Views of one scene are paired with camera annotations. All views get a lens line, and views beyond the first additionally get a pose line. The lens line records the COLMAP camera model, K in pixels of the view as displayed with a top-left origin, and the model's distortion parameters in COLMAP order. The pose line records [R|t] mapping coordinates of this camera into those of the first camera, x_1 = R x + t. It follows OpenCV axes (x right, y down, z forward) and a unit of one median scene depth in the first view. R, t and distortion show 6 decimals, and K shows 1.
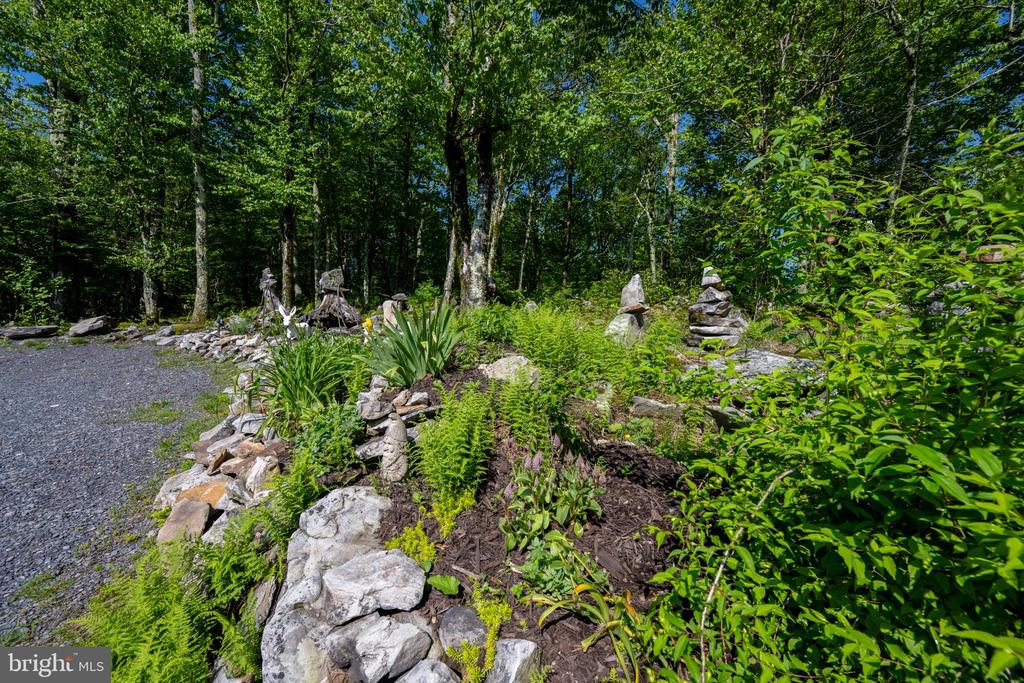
lens RADIAL K [[403.8, 0, 512.6], [0, 403.8, 361.1], [0, 0, 1]] dist [0.000239, 0.000056]
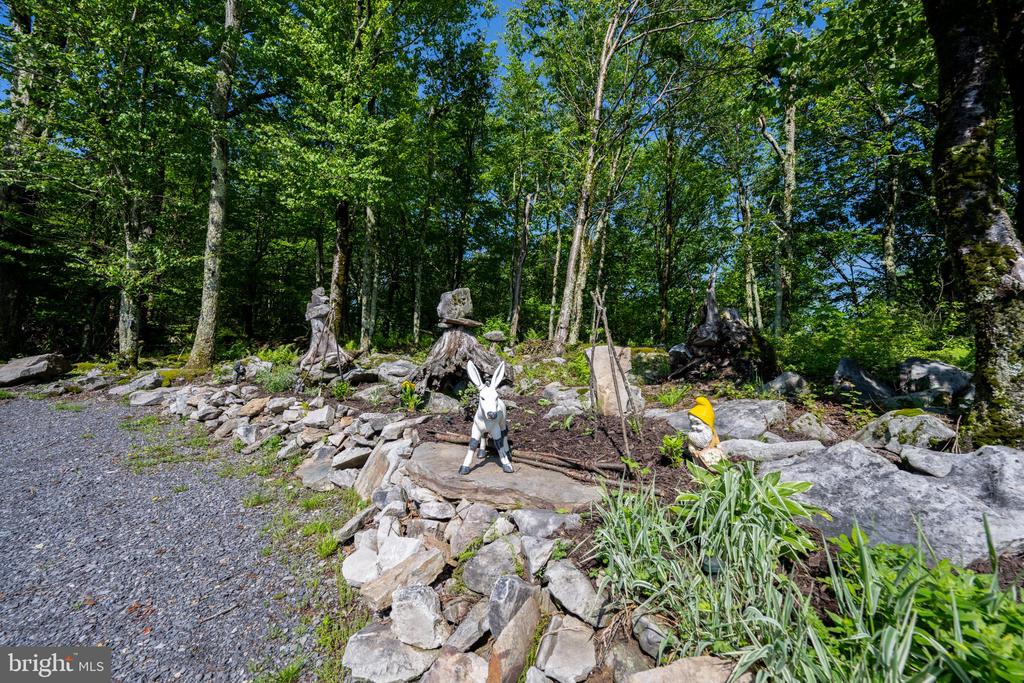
lens RADIAL K [[403.8, 0, 512.6], [0, 403.8, 361.1], [0, 0, 1]] dist [0.000239, 0.000056]
pose [[0.999202, 0.023330, 0.032435, -0.297936], [-0.020117, 0.995169, -0.096090, -0.053693], [-0.034520, 0.095361, 0.994844, 0.336308]]
